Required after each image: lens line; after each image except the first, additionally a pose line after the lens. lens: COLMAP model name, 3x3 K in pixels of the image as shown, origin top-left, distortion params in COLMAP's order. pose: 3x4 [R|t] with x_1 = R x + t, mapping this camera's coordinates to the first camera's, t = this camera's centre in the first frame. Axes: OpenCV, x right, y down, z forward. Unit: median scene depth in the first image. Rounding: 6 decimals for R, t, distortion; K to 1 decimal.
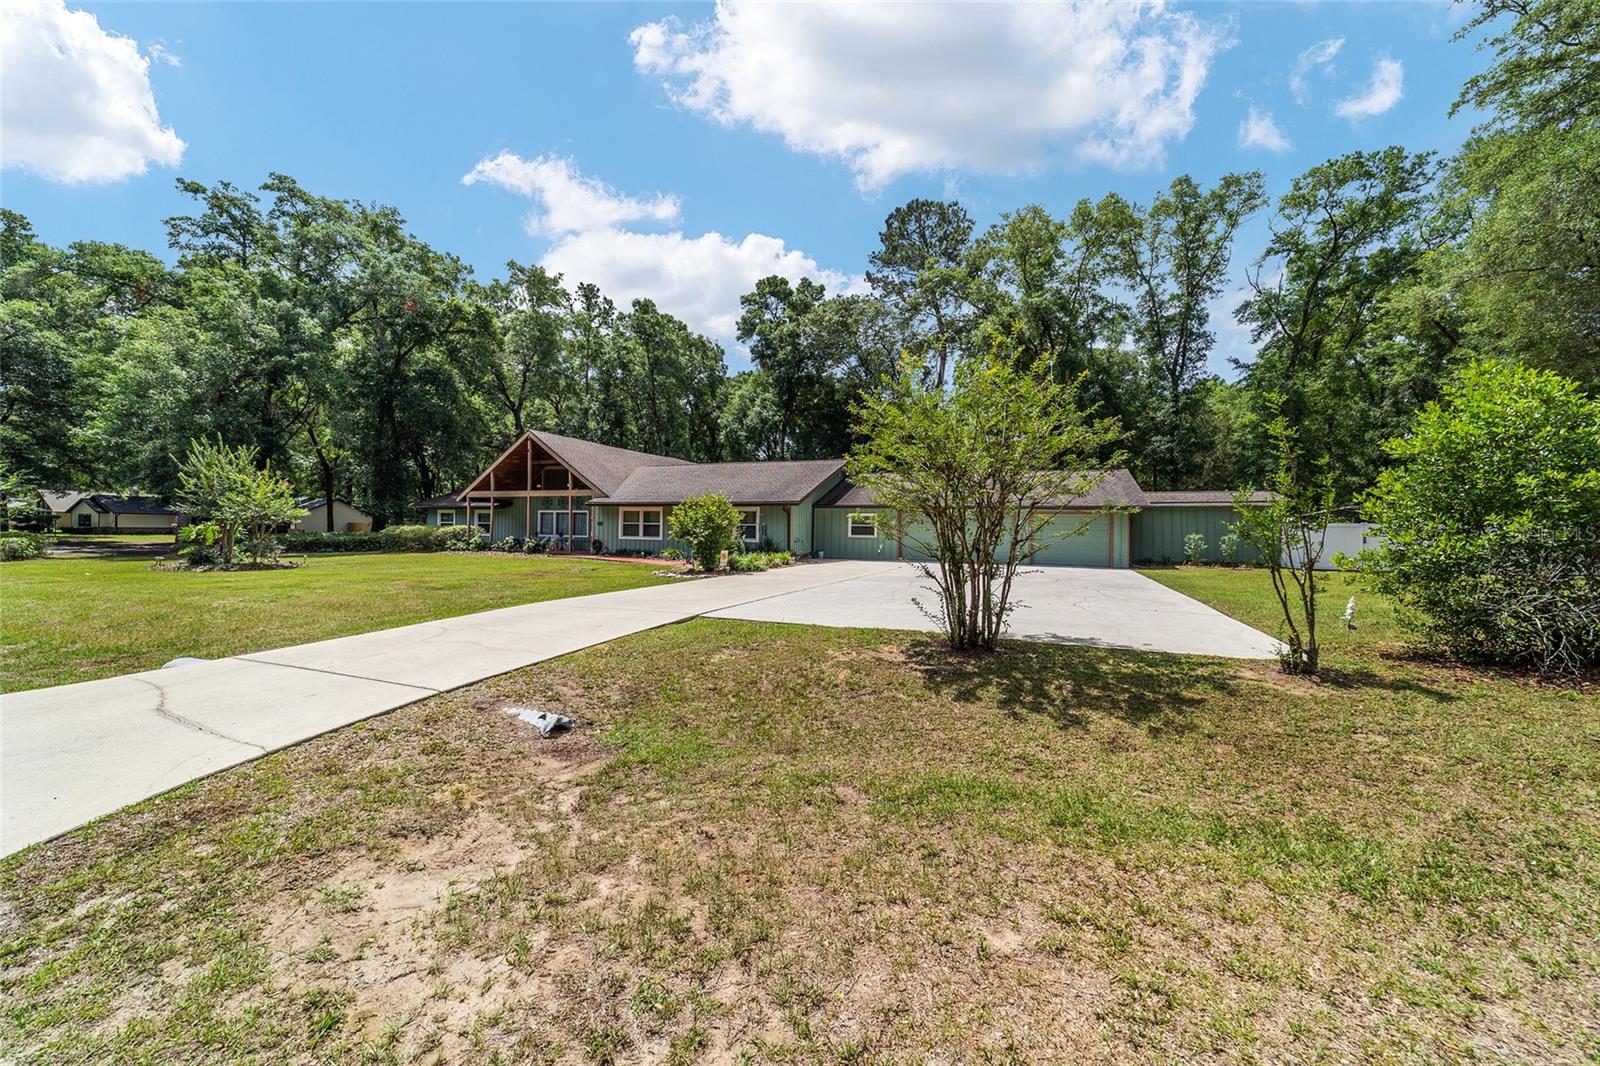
lens RADIAL K [[613.6, 0, 801.4], [0, 613.6, 530.6], [0, 0, 1]] dist [-0.001681, -0.000202]
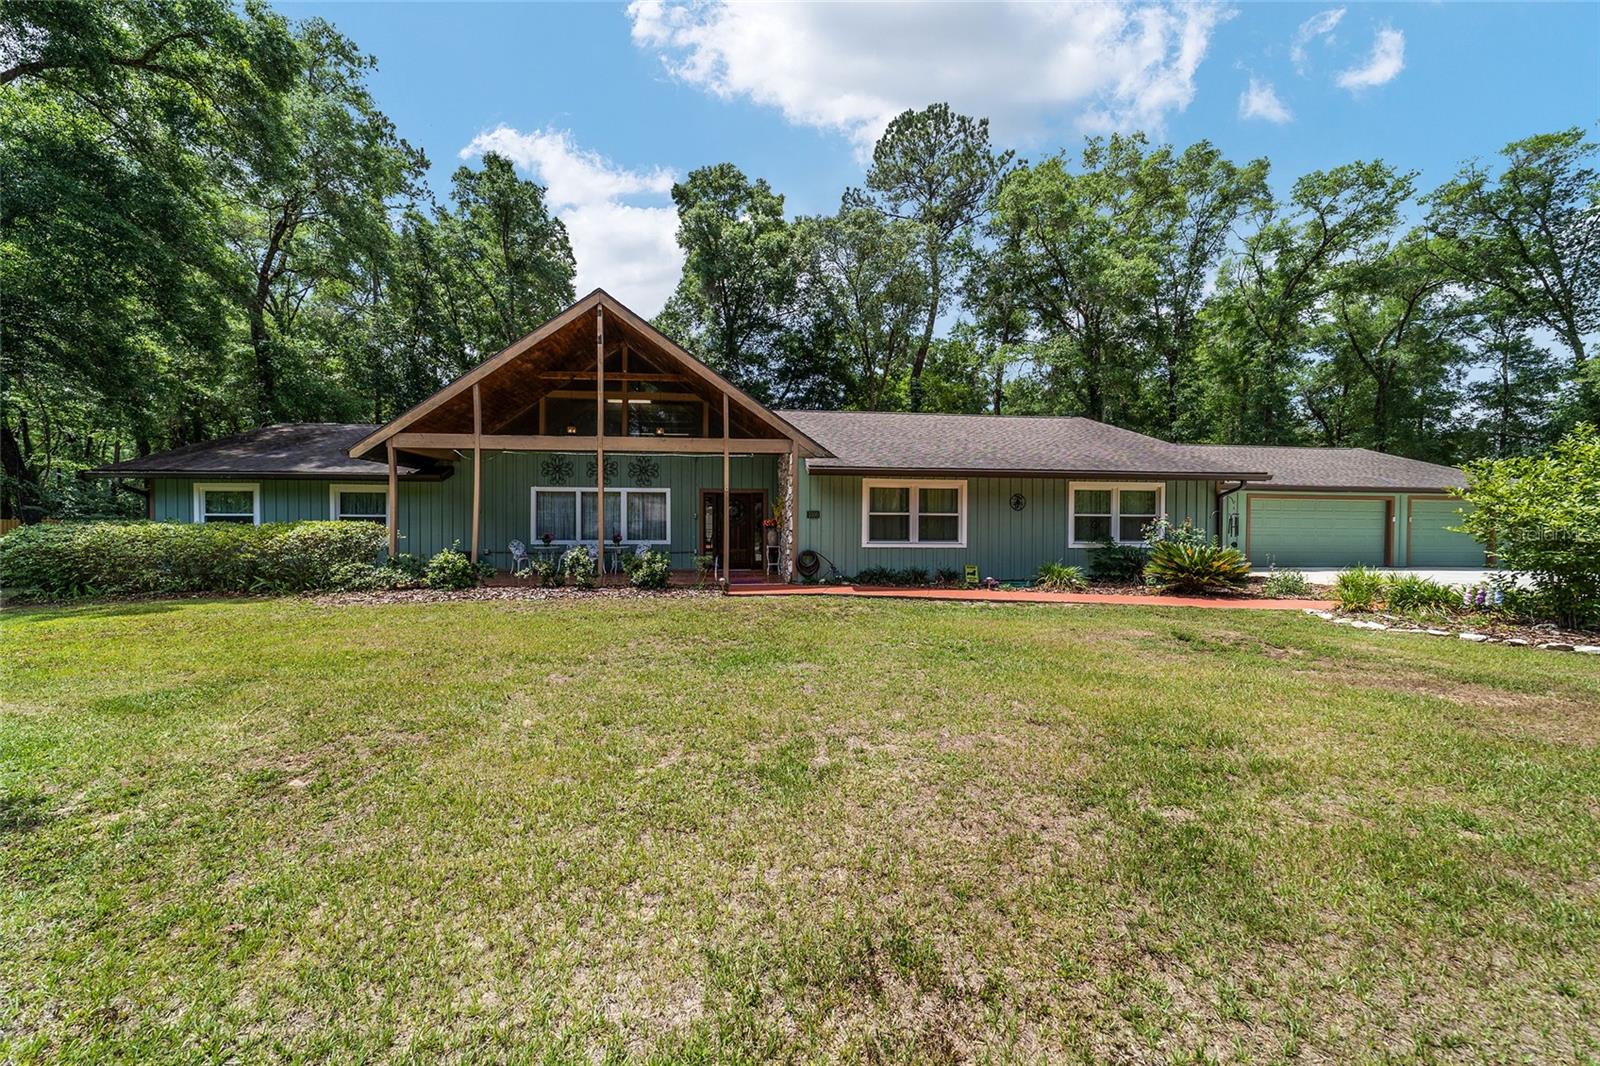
lens RADIAL K [[613.6, 0, 798.4], [0, 613.6, 530.4], [0, 0, 1]] dist [-0.001681, -0.000202]
pose [[0.891138, -0.015438, 0.453469, -0.490660], [0.010114, 0.999849, 0.014165, -0.005681], [-0.453619, -0.008036, 0.891159, 0.542962]]
